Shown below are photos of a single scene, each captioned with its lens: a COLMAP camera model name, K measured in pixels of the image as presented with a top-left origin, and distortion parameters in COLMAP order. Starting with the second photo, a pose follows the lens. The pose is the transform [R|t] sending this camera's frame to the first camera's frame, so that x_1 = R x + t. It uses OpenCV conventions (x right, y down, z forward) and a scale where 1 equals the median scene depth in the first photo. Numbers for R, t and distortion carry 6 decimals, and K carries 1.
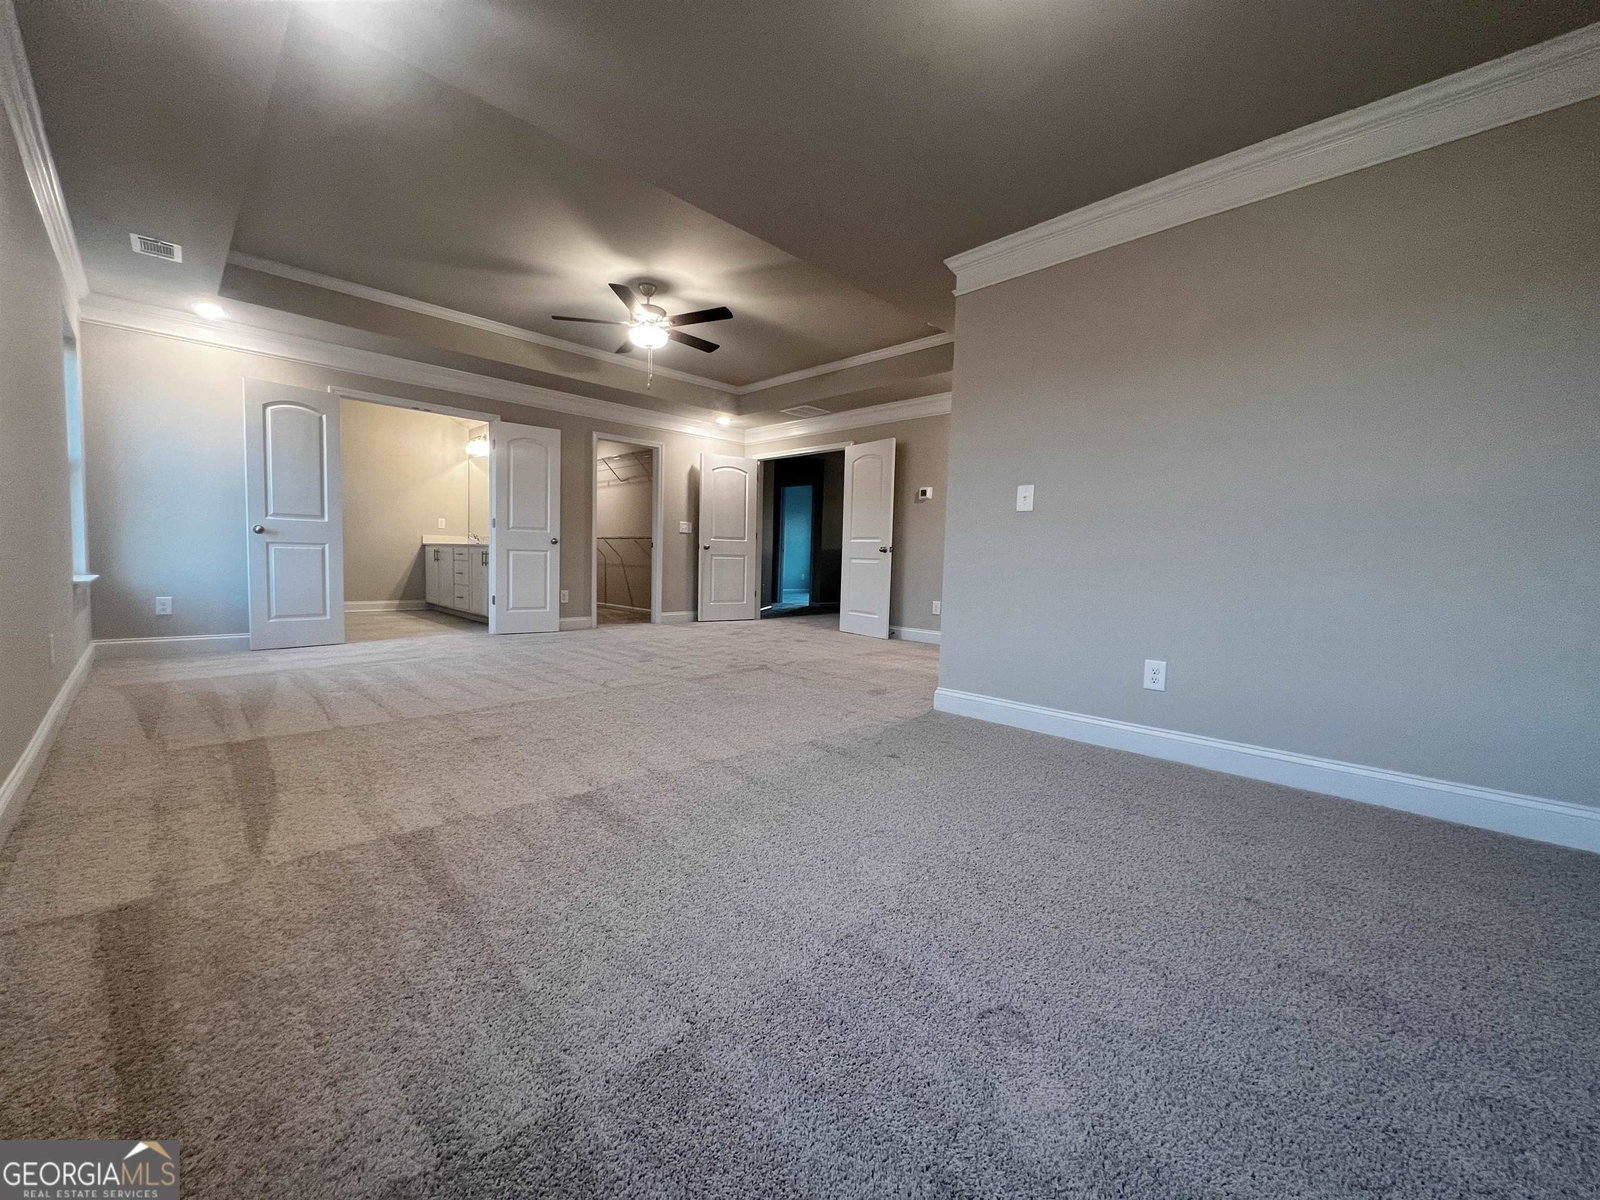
lens RADIAL K [[642.7, 0, 803.8], [0, 642.7, 586.6], [0, 0, 1]] dist [-0.000457, -0.000010]
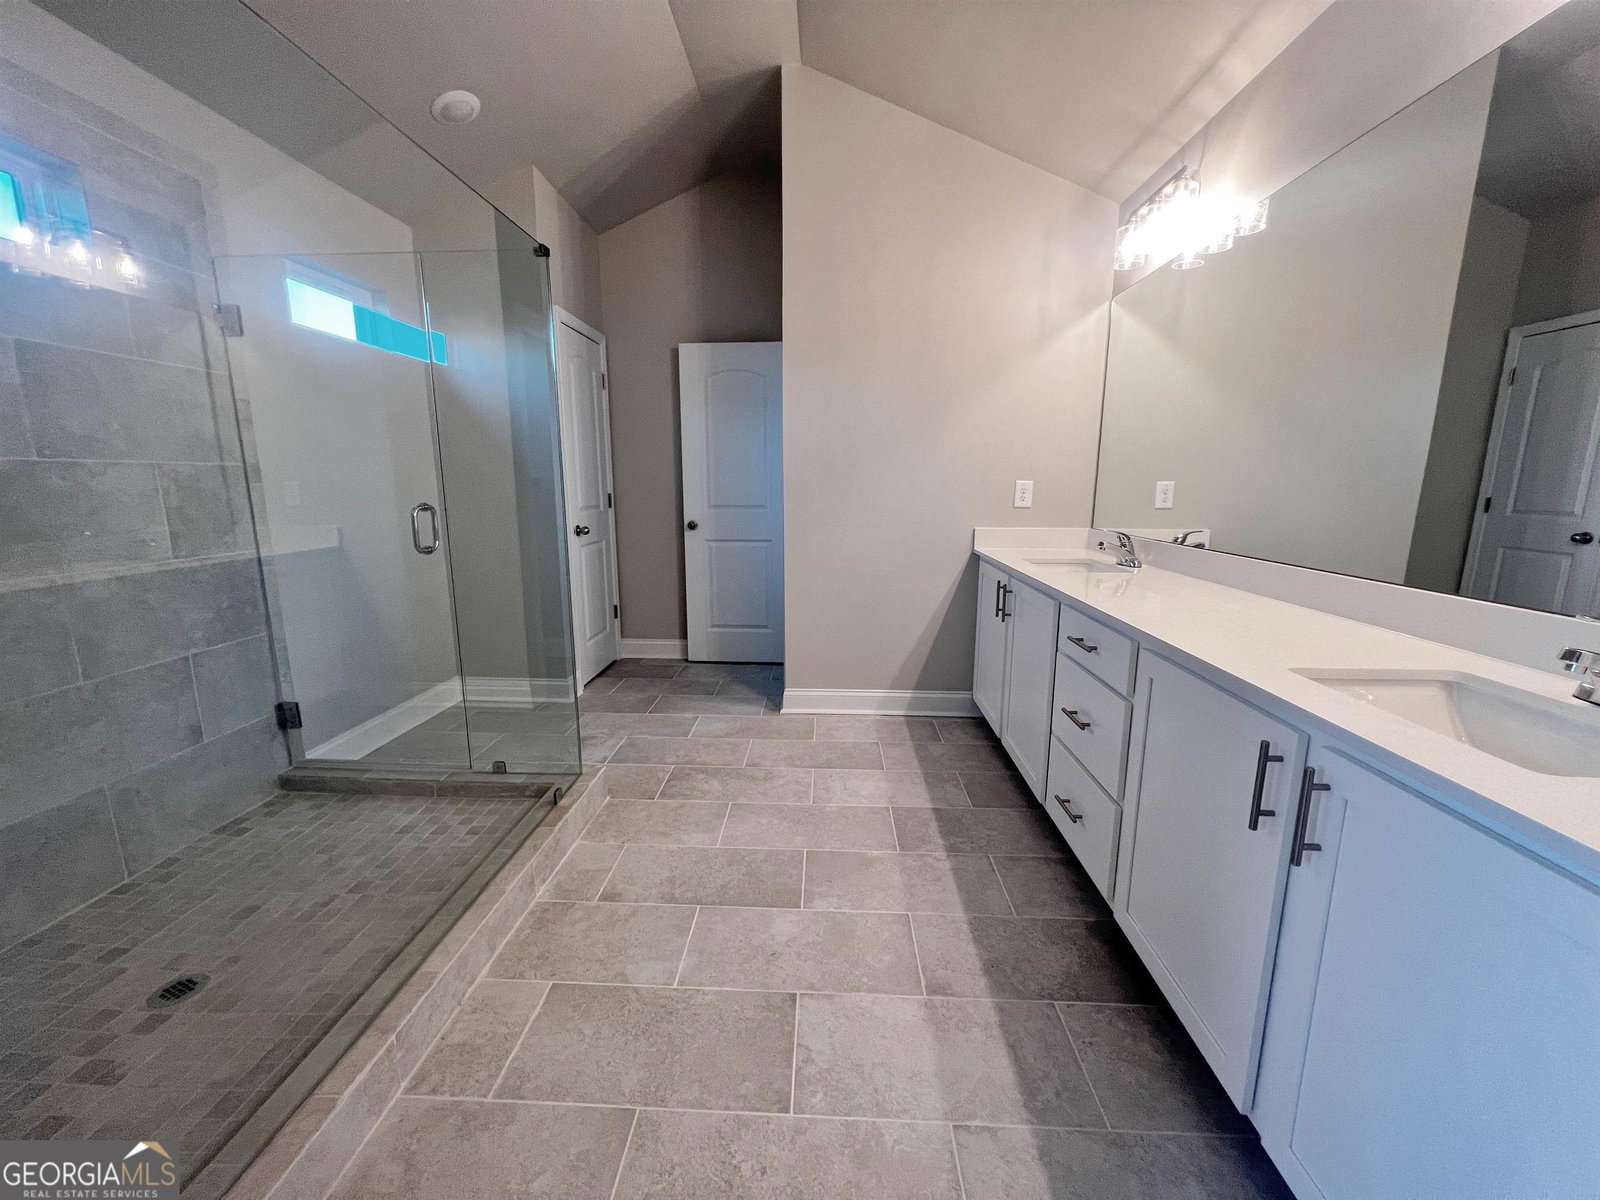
lens RADIAL K [[642.7, 0, 801.1], [0, 642.7, 595.0], [0, 0, 1]] dist [-0.000457, -0.000010]
pose [[0.667229, 0.109280, -0.736793, -0.393545], [-0.028875, 0.992230, 0.121018, -0.087710], [0.744293, -0.059471, 0.665200, 0.696627]]
